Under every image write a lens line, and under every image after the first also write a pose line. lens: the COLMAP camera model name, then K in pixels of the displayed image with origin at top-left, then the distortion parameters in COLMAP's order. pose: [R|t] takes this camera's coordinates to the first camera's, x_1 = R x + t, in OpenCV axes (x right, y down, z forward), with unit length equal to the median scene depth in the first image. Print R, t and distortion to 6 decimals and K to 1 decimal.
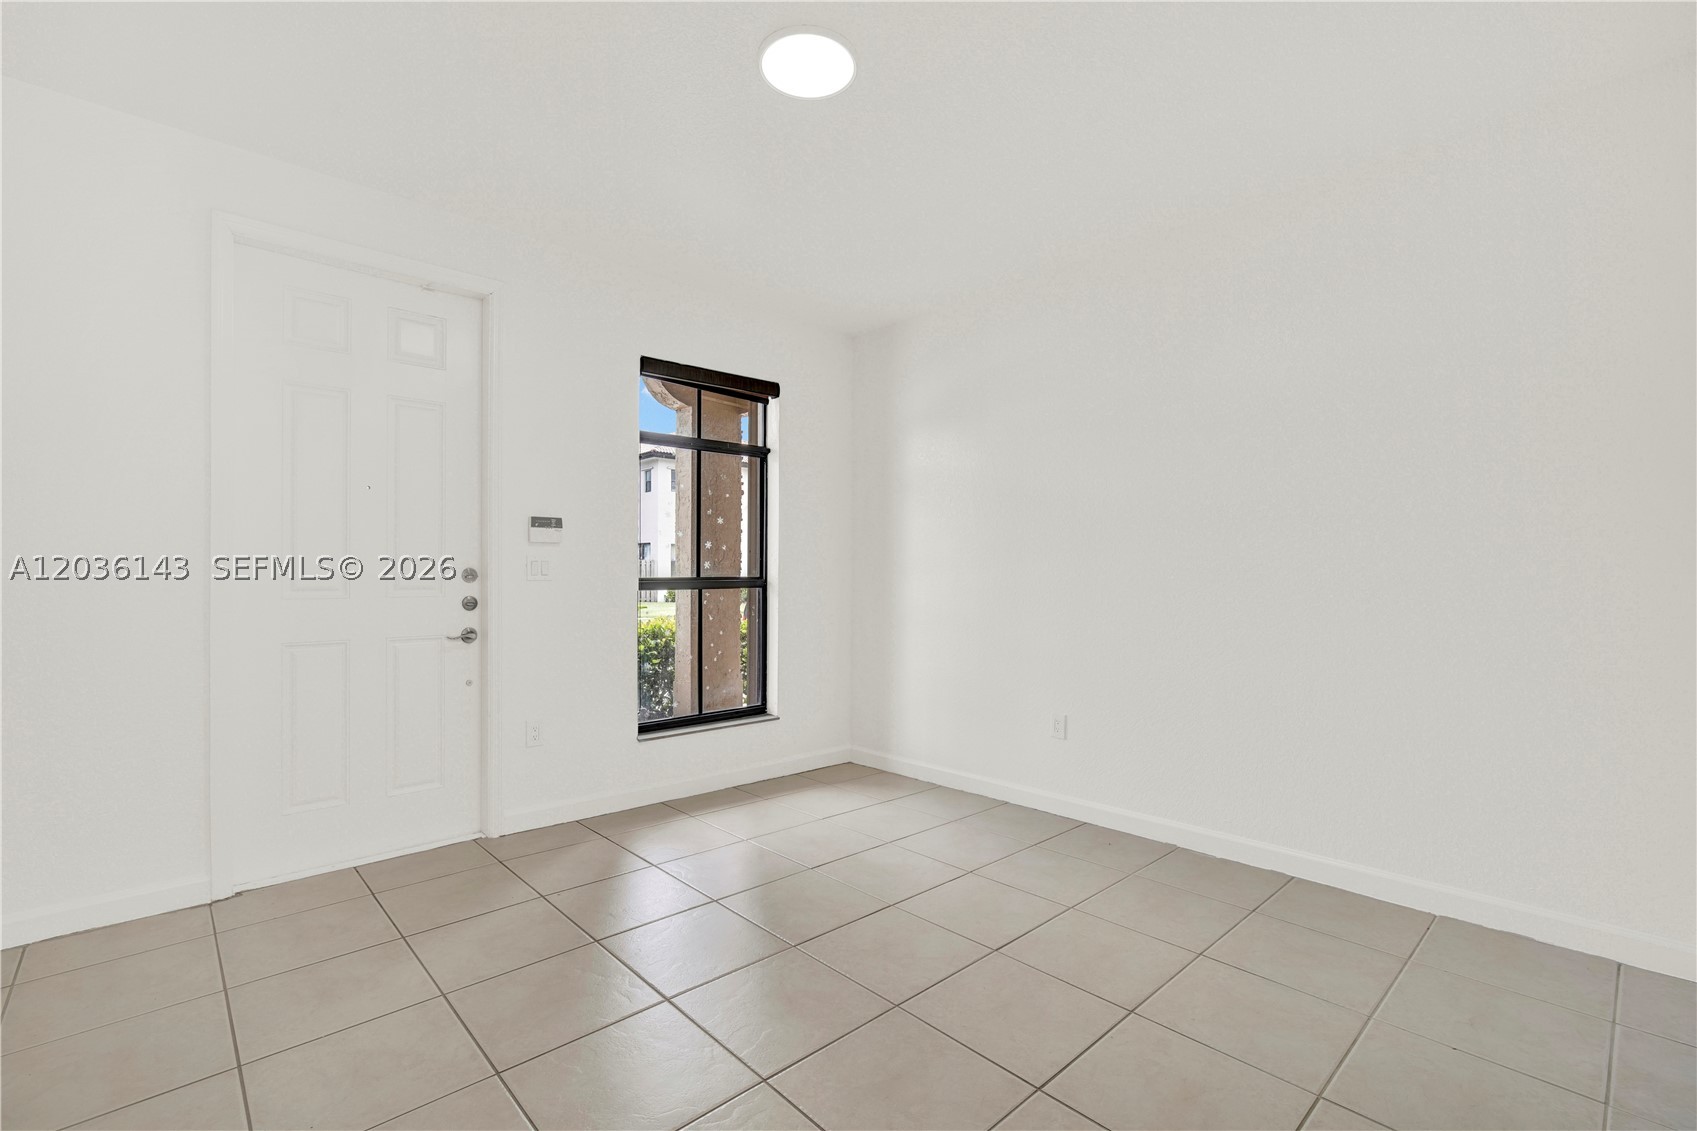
lens RADIAL K [[758.5, 0, 846.7], [0, 758.5, 572.1], [0, 0, 1]] dist [-0.001997, -0.000016]
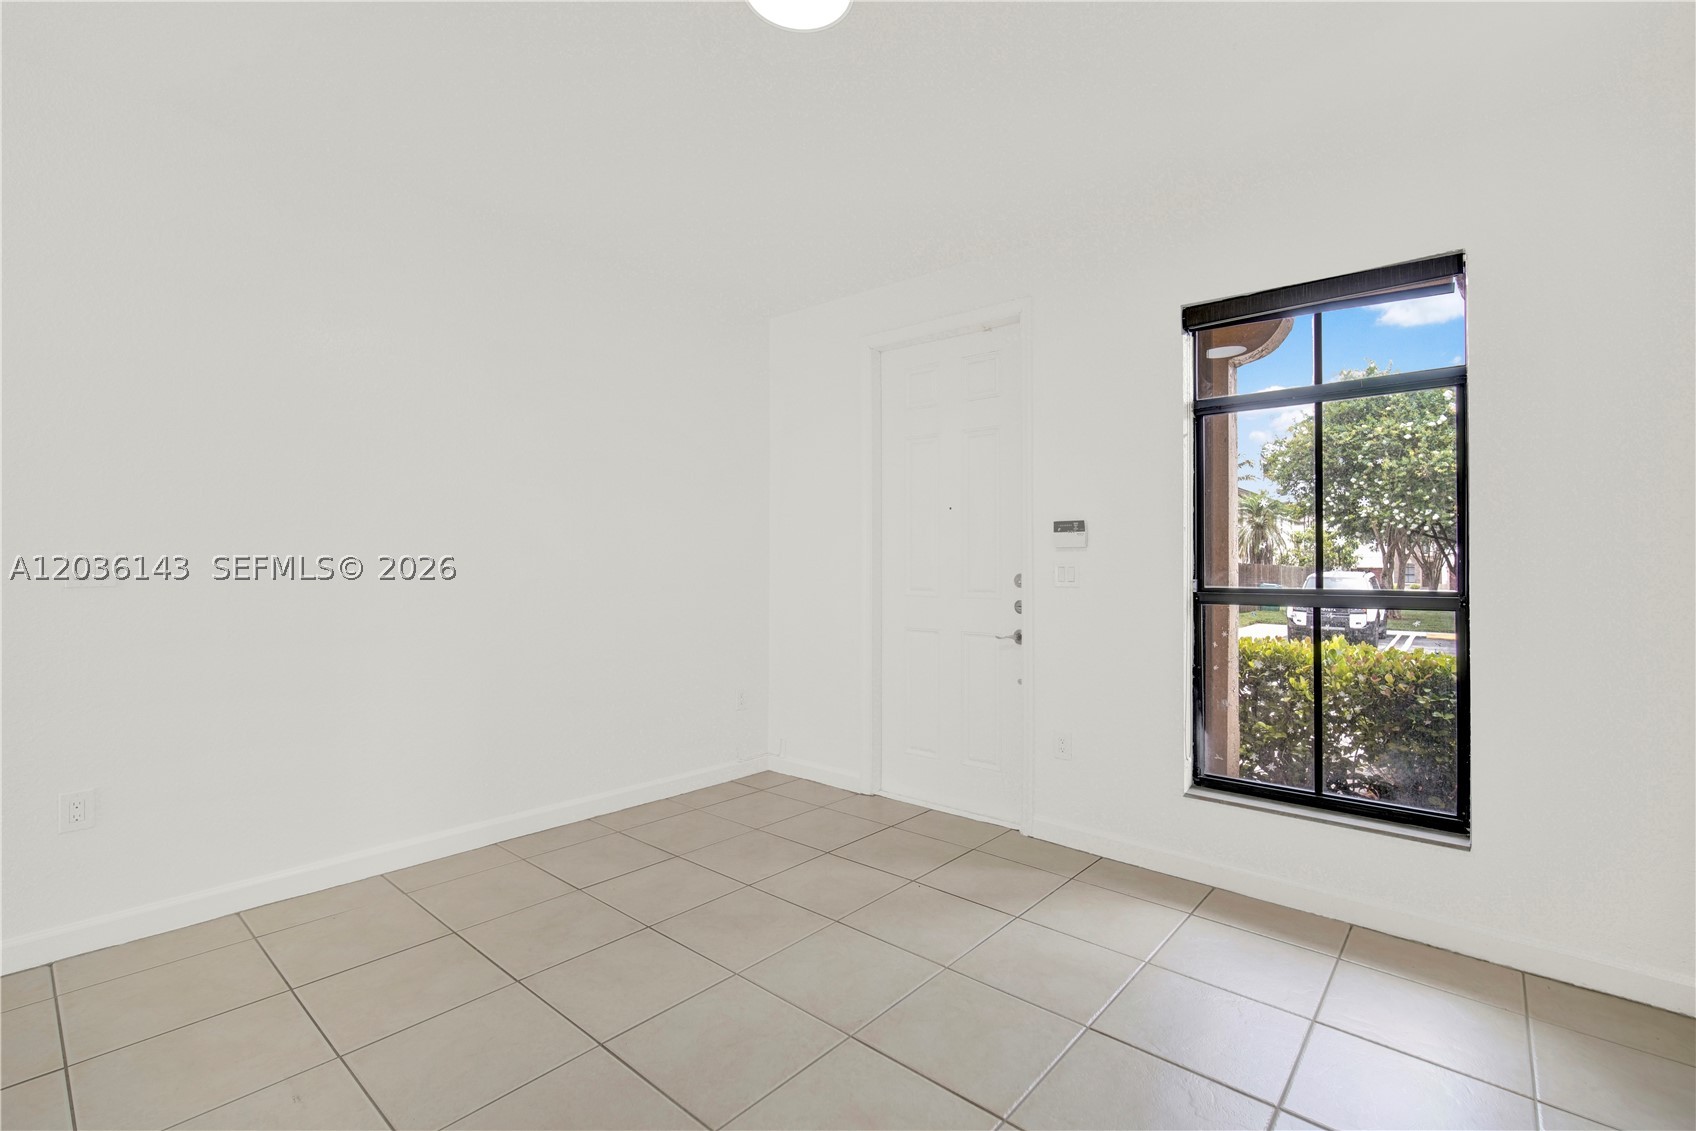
lens RADIAL K [[758.1, 0, 848.9], [0, 758.1, 559.1], [0, 0, 1]] dist [-0.001997, -0.000016]
pose [[0.116185, -0.013362, -0.993138, 0.523119], [-0.009269, 0.999851, -0.014537, -0.007852], [0.993184, 0.010895, 0.116043, 0.621879]]
